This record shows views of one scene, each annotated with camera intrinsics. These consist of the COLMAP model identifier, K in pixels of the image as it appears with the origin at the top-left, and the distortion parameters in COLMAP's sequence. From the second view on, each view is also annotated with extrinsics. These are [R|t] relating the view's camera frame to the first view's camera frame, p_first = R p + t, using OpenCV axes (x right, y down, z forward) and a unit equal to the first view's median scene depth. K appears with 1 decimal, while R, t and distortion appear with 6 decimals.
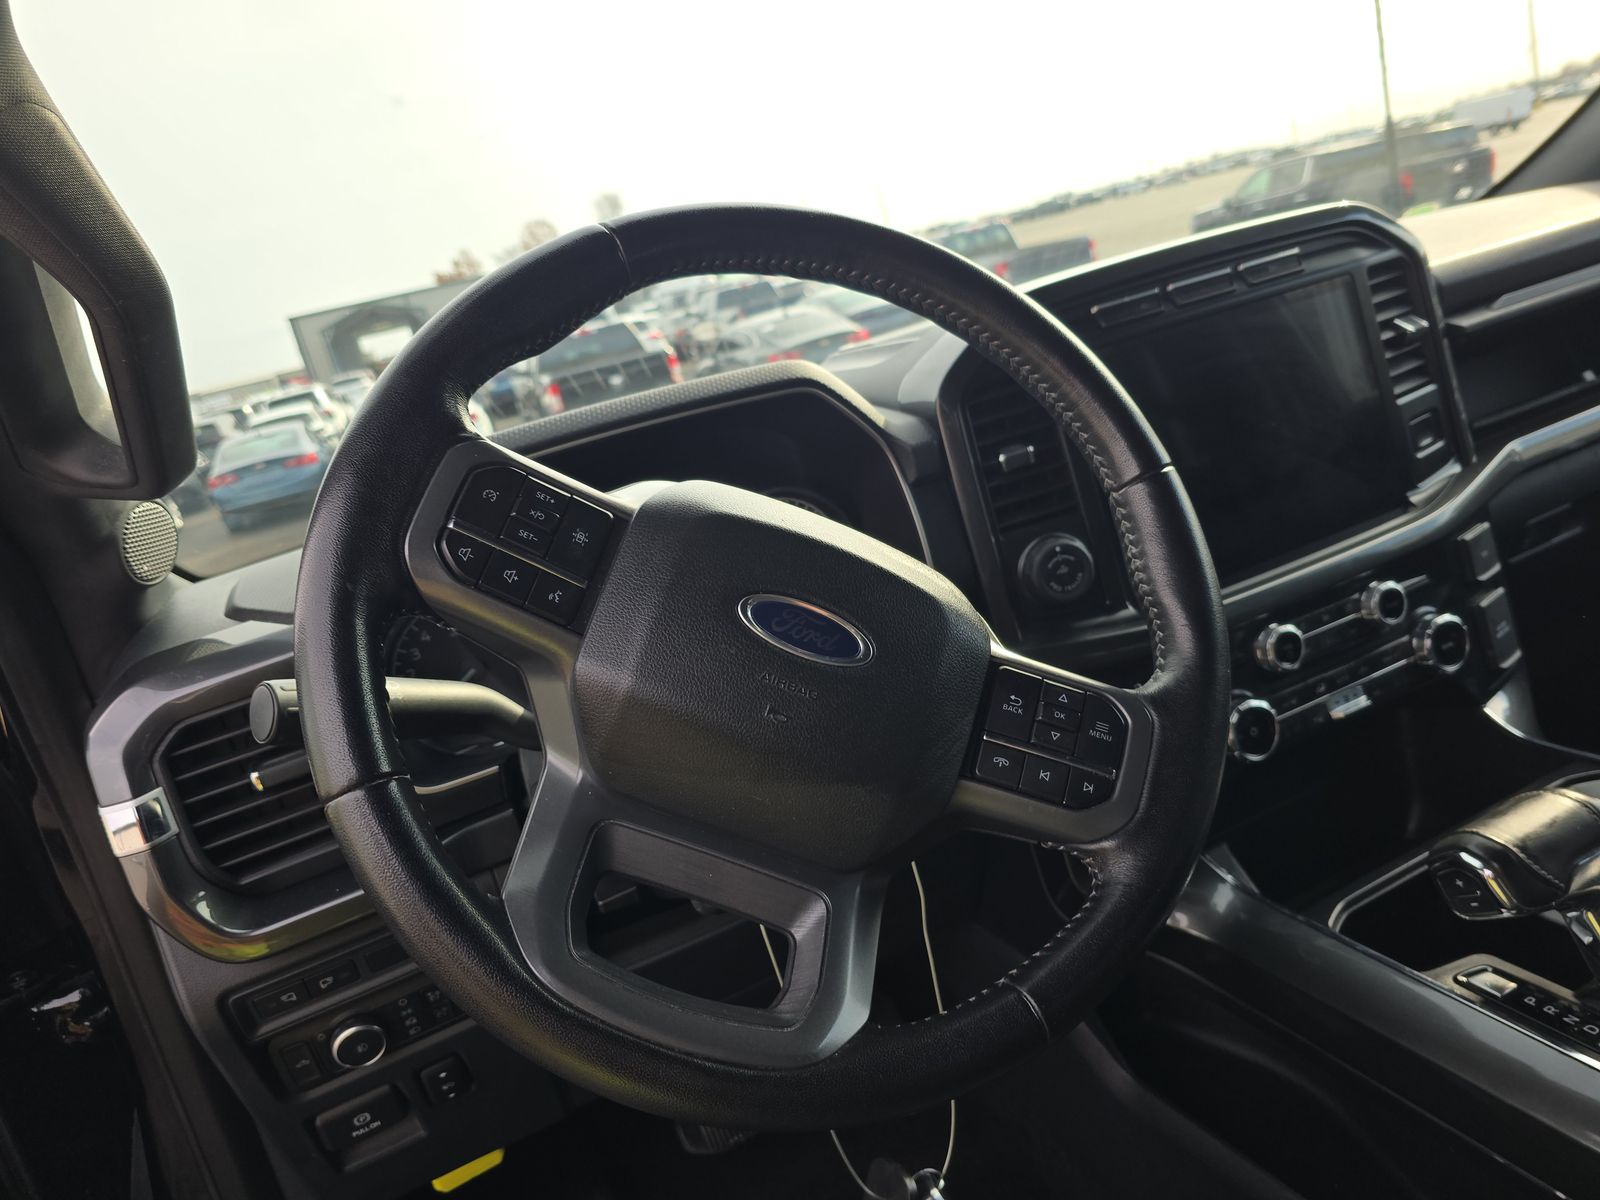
lens RADIAL K [[1066.2, 0, 800.0], [0, 1066.2, 600.0], [0, 0, 1]] dist [0.055753, -0.081632]
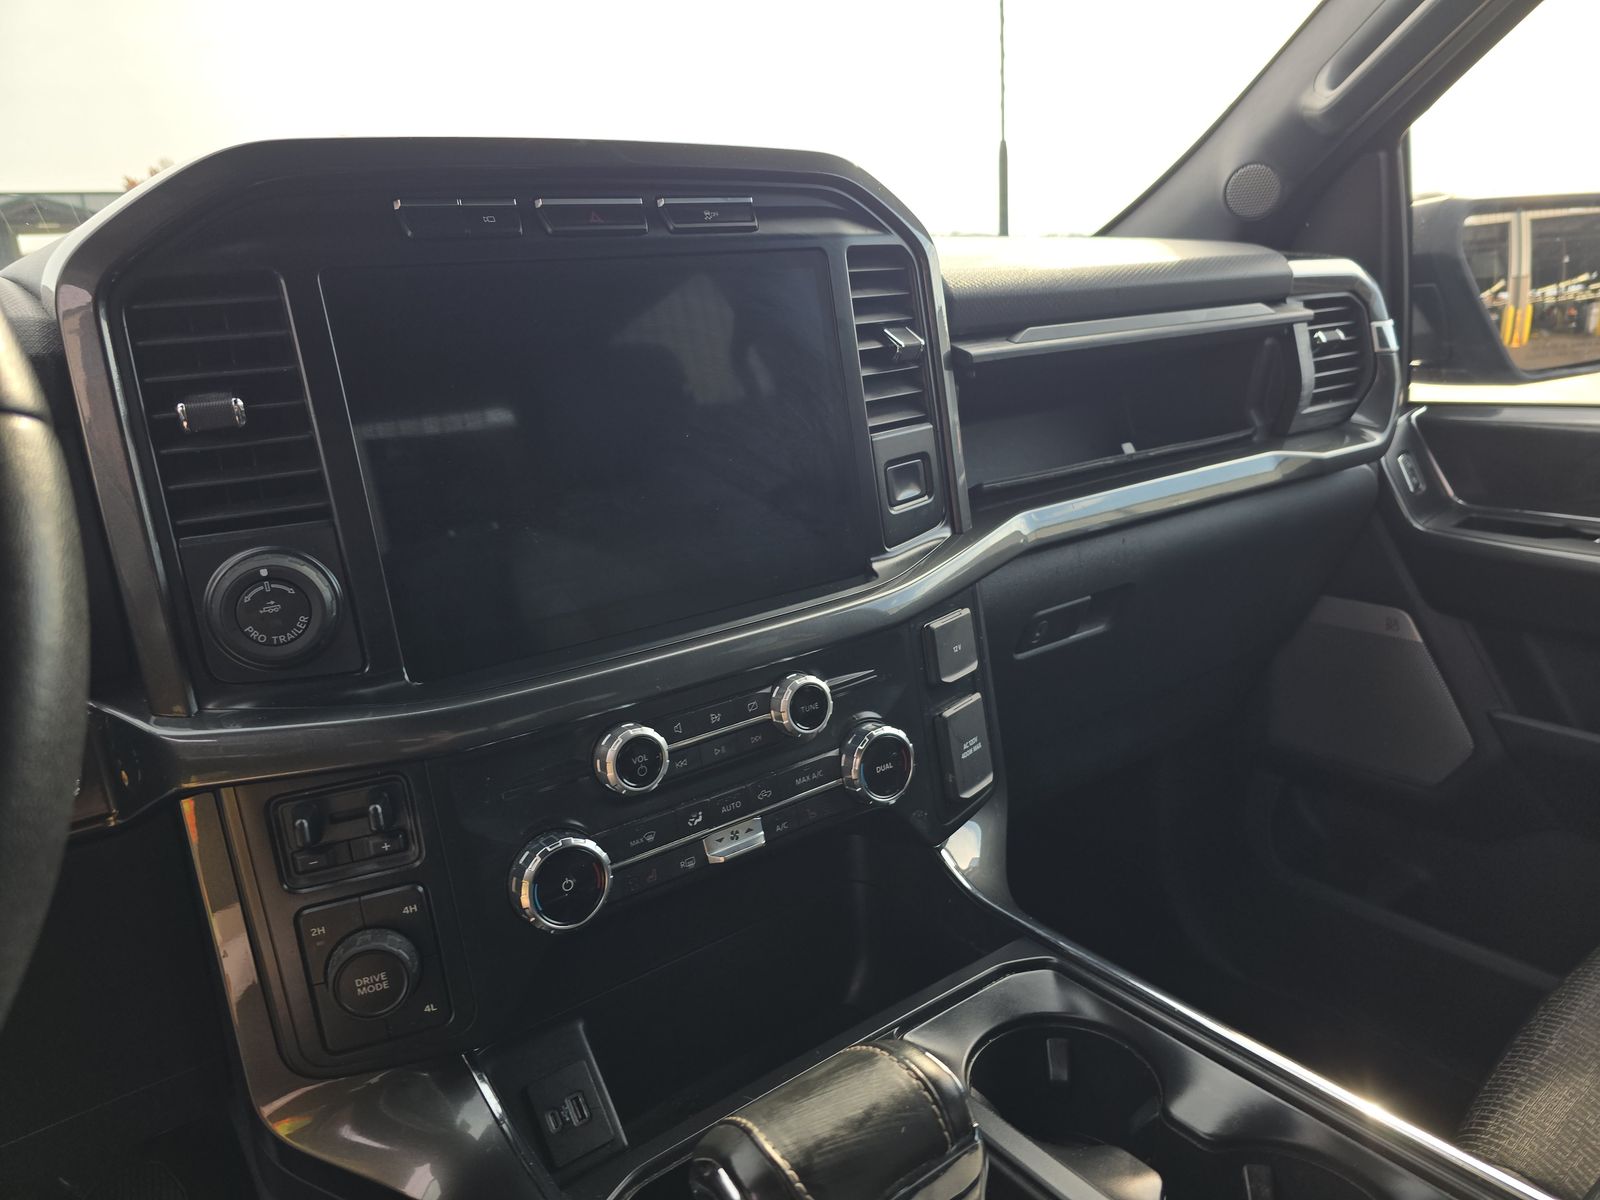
lens RADIAL K [[1066.2, 0, 800.0], [0, 1066.2, 600.0], [0, 0, 1]] dist [0.055753, -0.081632]
pose [[0.958888, 0.115239, 0.259334, 0.343517], [-0.110793, 0.993336, -0.031750, -0.042650], [-0.261265, 0.001712, 0.965266, 0.307121]]
